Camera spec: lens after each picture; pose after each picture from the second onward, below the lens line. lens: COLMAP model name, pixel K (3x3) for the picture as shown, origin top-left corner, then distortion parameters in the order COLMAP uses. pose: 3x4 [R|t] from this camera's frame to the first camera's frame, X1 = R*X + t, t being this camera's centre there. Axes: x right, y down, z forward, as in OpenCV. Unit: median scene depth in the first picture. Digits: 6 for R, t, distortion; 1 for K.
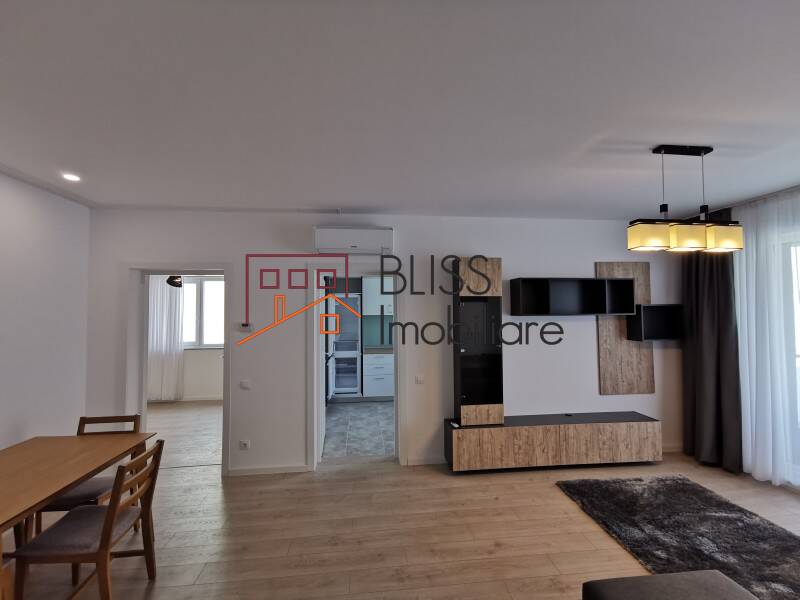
lens RADIAL K [[365.7, 0, 400.5], [0, 365.7, 296.9], [0, 0, 1]] dist [0.009580, 0.000106]
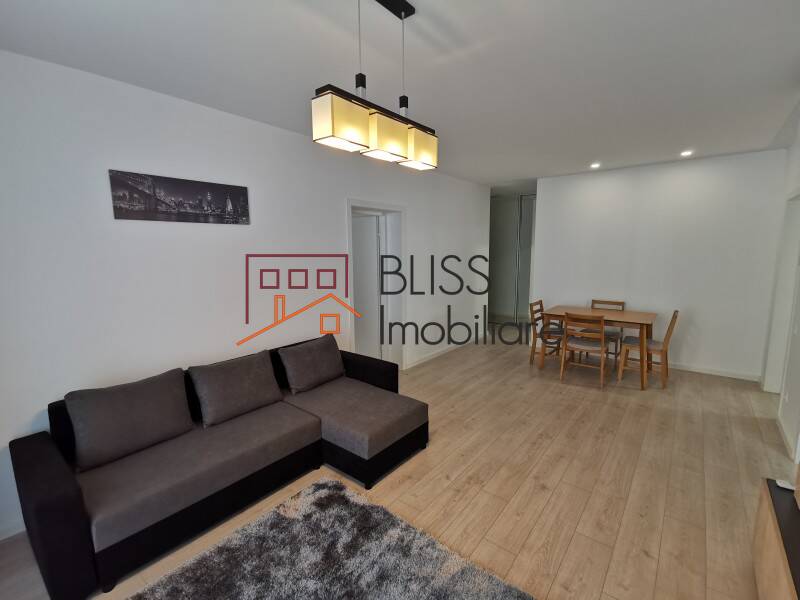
lens RADIAL K [[365.7, 0, 402.7], [0, 365.7, 298.7], [0, 0, 1]] dist [0.009580, 0.000106]
pose [[-0.702444, 0.108838, -0.703369, 1.031405], [0.042920, 0.992918, 0.110778, 0.049387], [0.710444, 0.047626, -0.702140, 1.244013]]
